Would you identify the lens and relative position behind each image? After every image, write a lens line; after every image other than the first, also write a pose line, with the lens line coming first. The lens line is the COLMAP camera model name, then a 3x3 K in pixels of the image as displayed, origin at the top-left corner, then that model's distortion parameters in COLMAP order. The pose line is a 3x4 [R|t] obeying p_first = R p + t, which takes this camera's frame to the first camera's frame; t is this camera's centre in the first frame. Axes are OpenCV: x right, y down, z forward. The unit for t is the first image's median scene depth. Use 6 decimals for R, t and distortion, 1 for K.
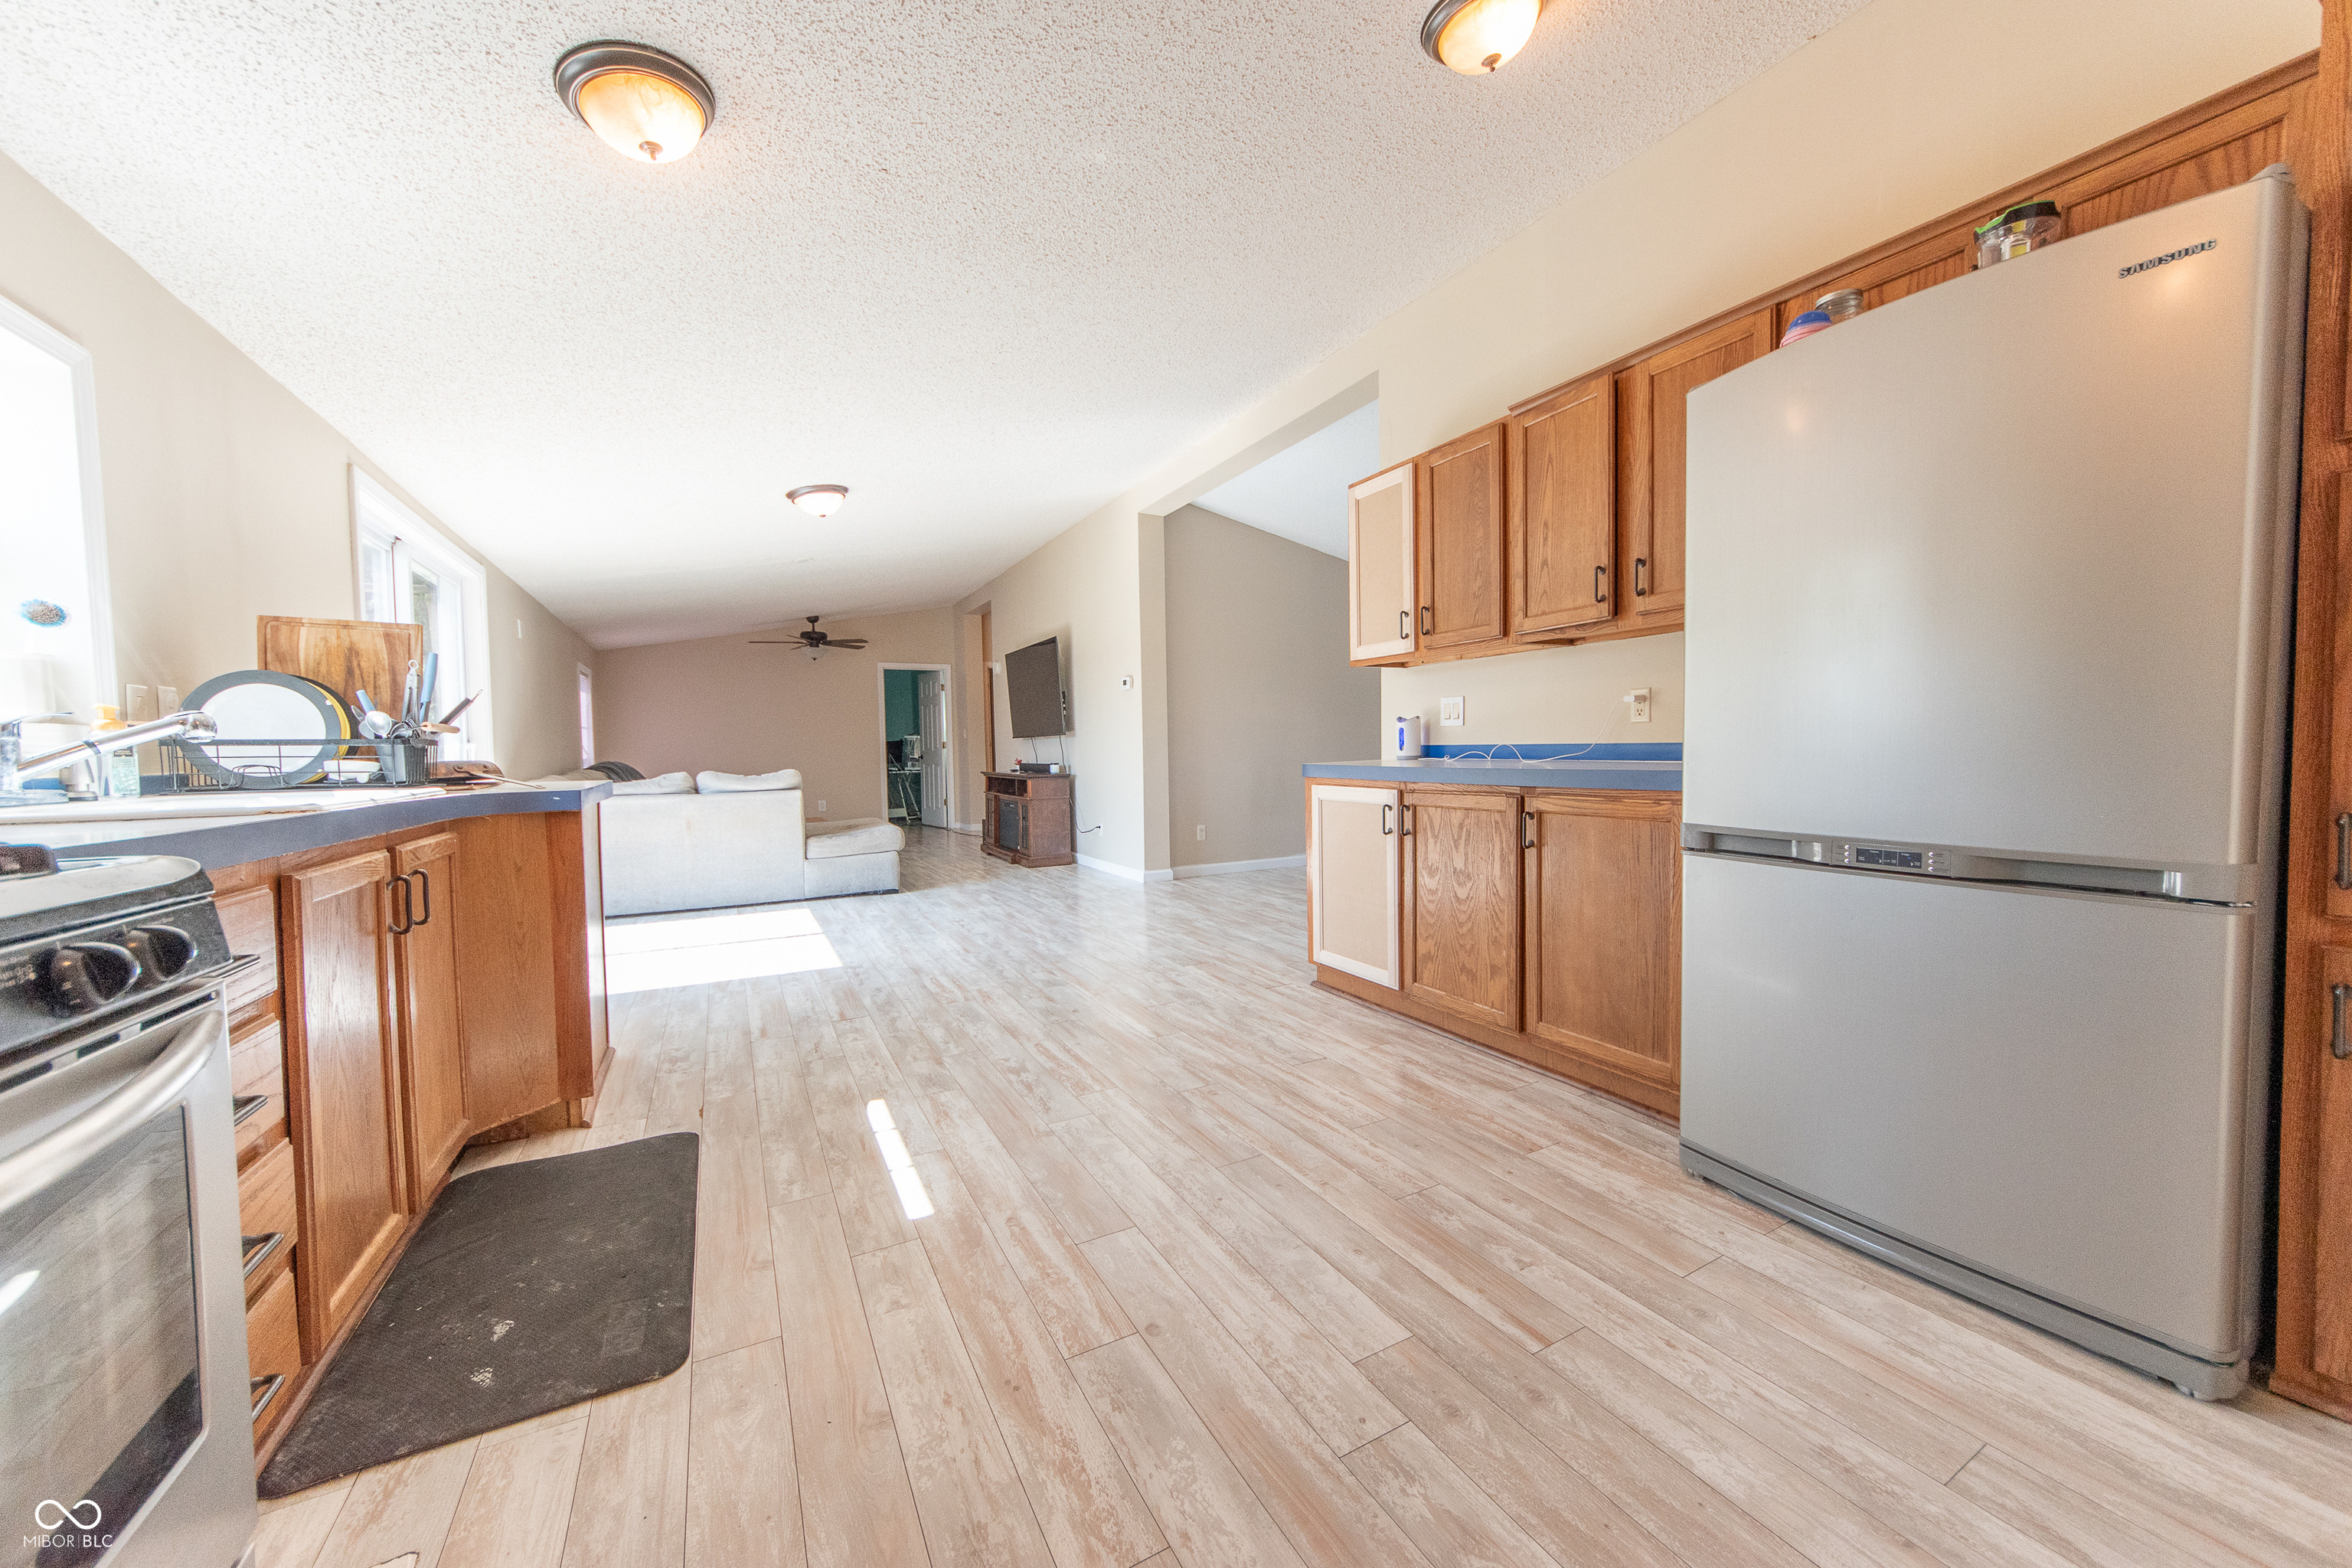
lens RADIAL K [[842.5, 0, 1176.0], [0, 842.5, 784.0], [0, 0, 1]] dist [-0.001508, -0.000259]
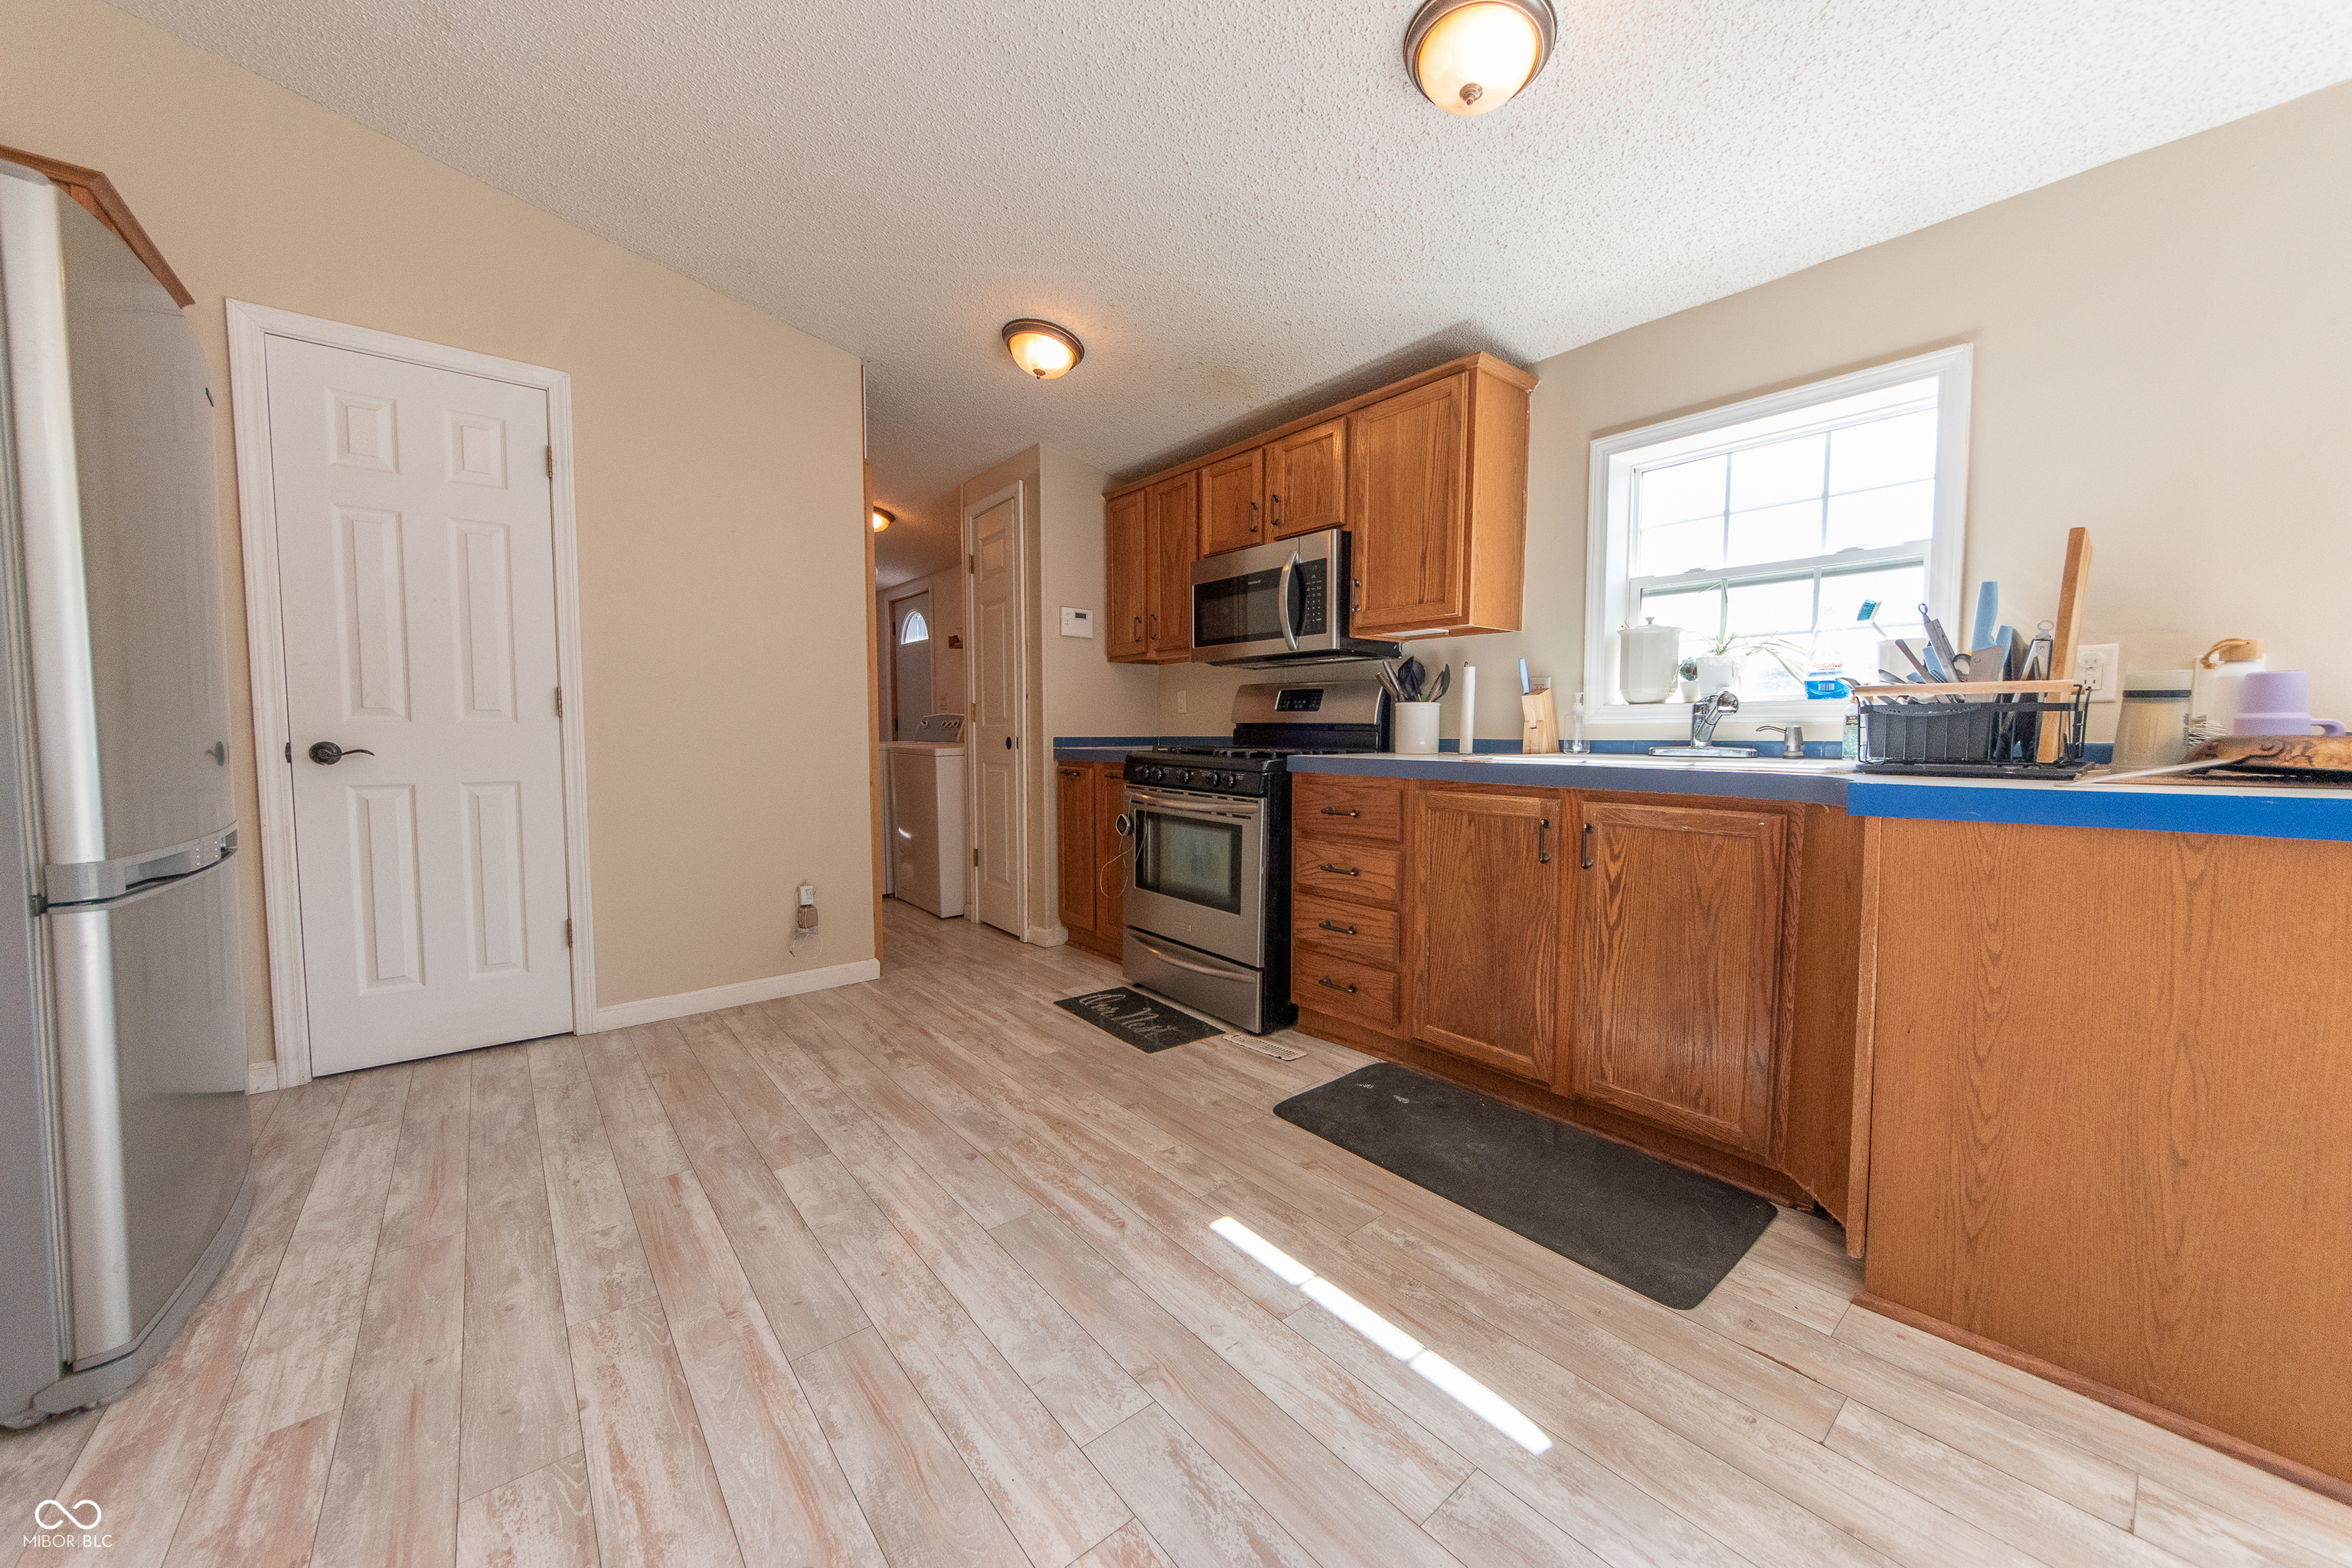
lens RADIAL K [[842.5, 0, 1176.0], [0, 842.5, 784.0], [0, 0, 1]] dist [-0.001508, -0.000259]
pose [[-0.981418, 0.028726, -0.189721, -0.092719], [0.008170, 0.994090, 0.108250, -0.082698], [0.191709, 0.104688, -0.975852, 1.932179]]
